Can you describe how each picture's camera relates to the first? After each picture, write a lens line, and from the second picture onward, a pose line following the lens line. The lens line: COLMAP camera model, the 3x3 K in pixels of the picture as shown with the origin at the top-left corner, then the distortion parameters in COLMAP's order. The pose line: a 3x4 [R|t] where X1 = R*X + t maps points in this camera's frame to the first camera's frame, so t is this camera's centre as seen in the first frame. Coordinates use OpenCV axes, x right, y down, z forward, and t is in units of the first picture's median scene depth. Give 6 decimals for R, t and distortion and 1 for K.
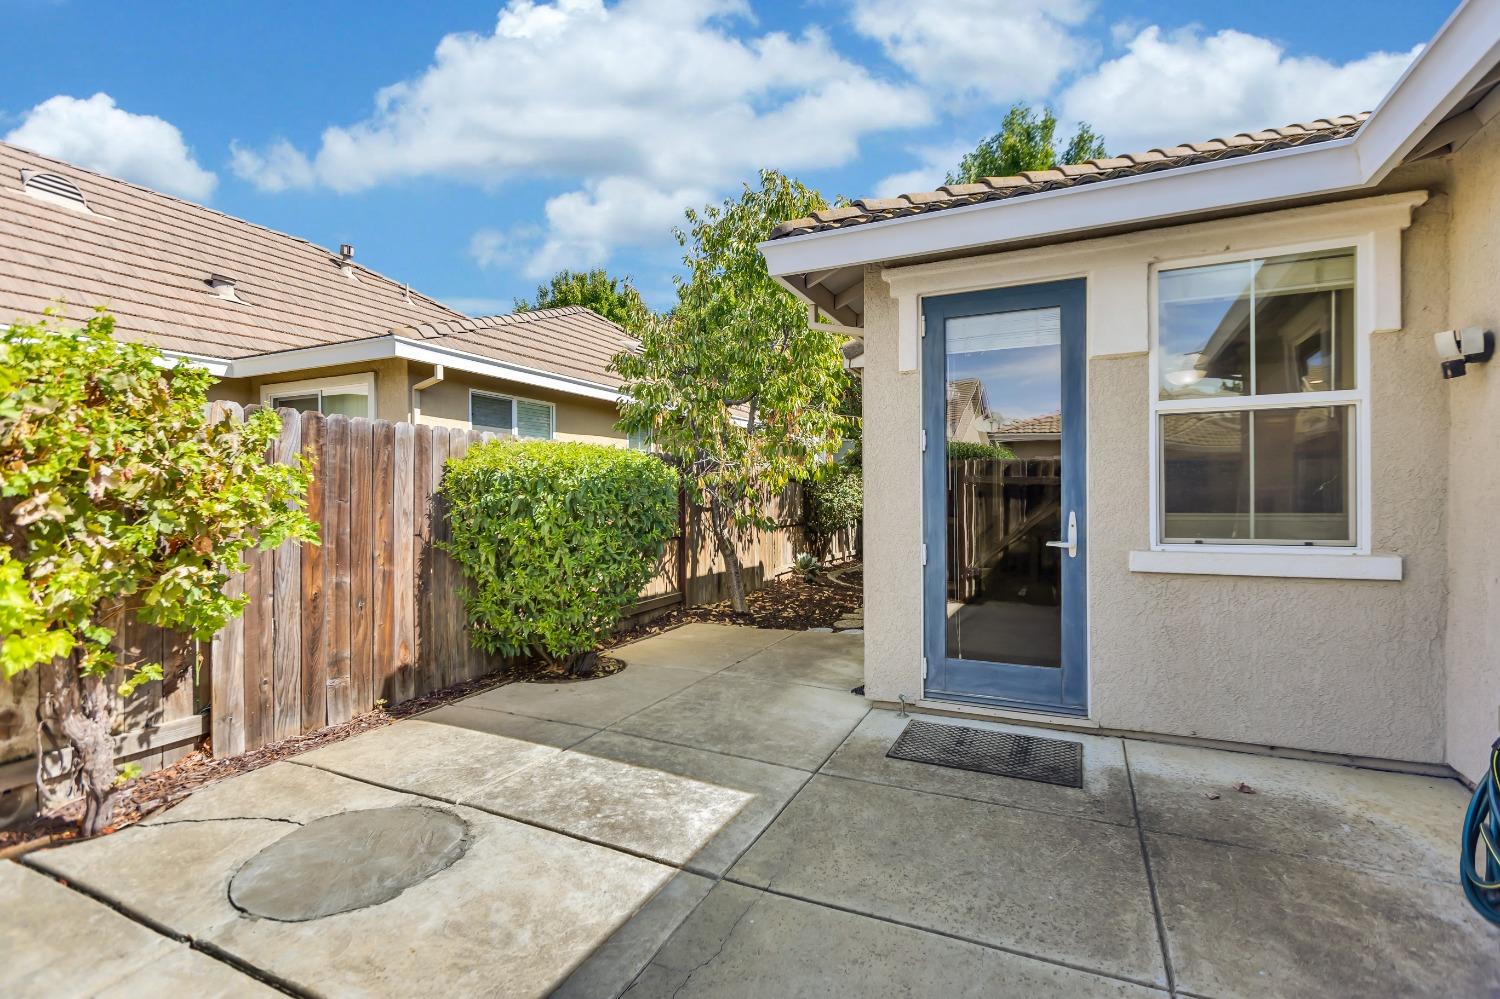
lens RADIAL K [[683.3, 0, 750.0], [0, 683.3, 499.5], [0, 0, 1]] dist [-0.016307, -0.000105]
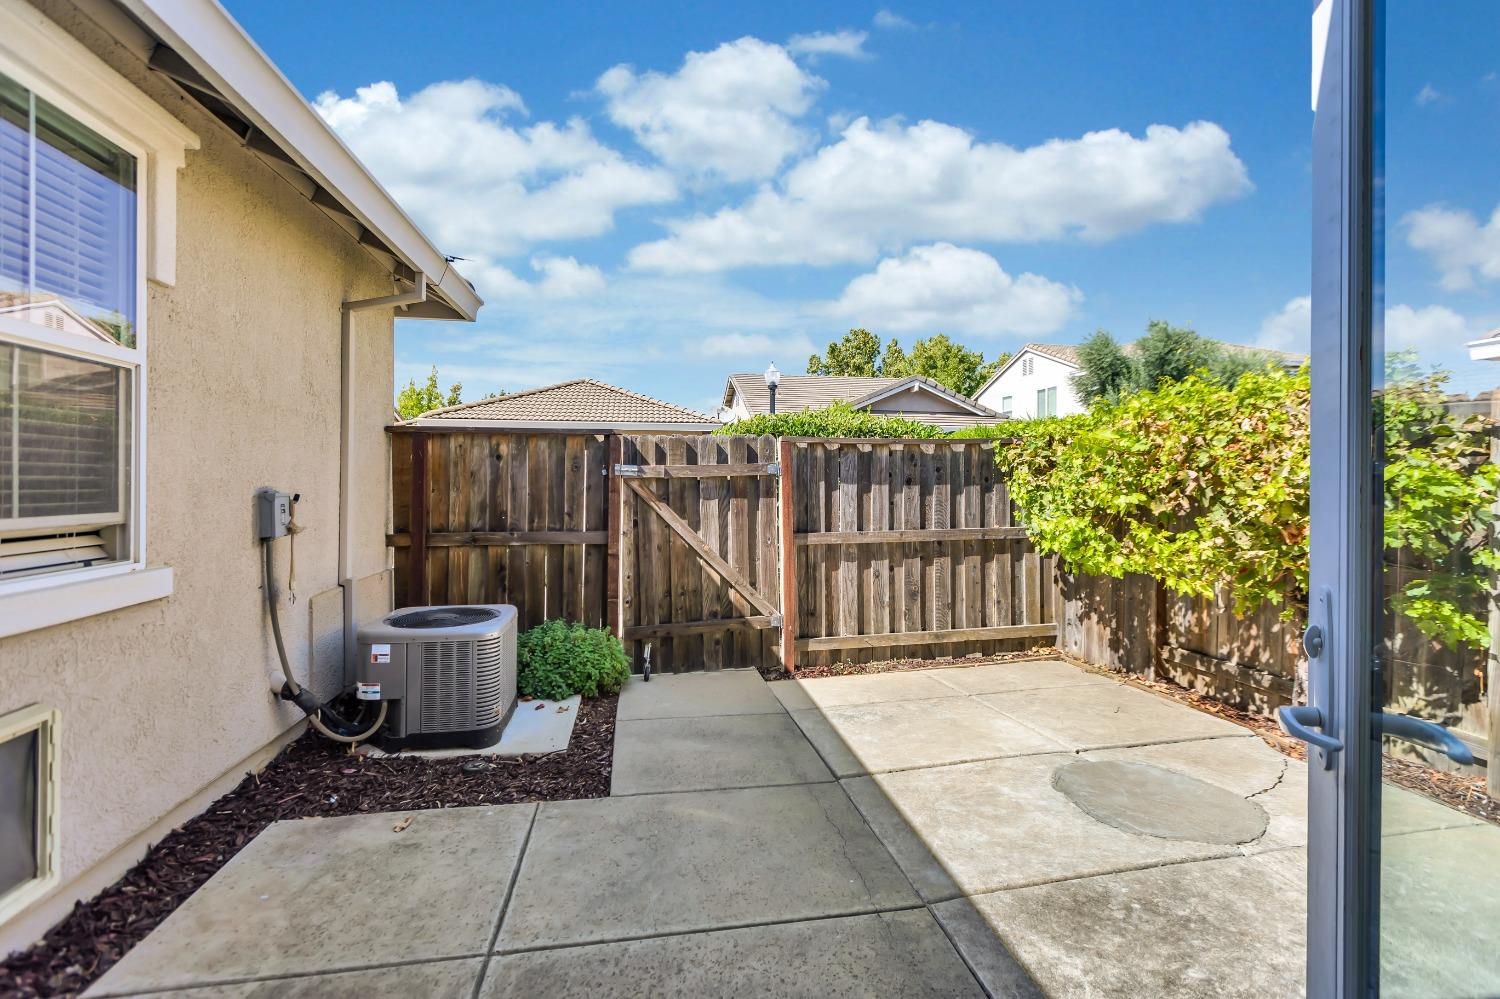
lens RADIAL K [[664.6, 0, 744.8], [0, 664.6, 491.2], [0, 0, 1]] dist [-0.000325, 0.000015]
pose [[-0.827548, 0.004956, -0.561373, 0.202171], [-0.003836, 0.999888, 0.014483, -0.007385], [0.561381, 0.014139, -0.827436, 0.481957]]
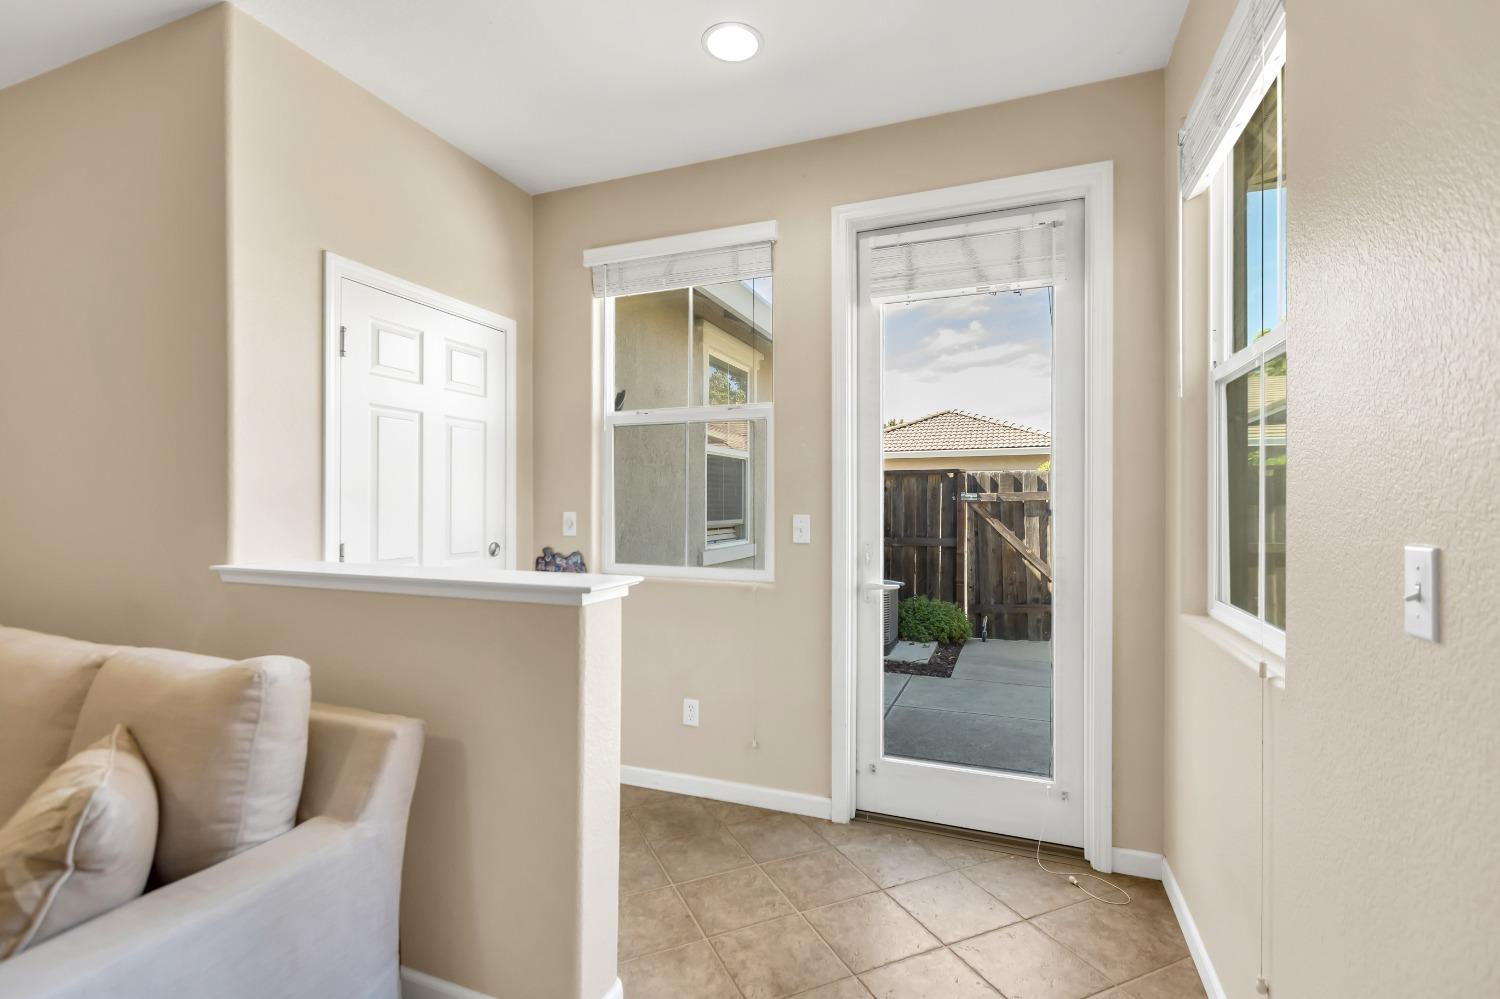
lens RADIAL K [[682.2, 0, 749.7], [0, 682.2, 503.1], [0, 0, 1]] dist [0.000180, 0.000013]
pose [[-0.997729, 0.004460, -0.067207, 0.306403], [0.004498, 0.999990, -0.000408, -0.009603], [0.067204, -0.000710, -0.997739, 0.814003]]
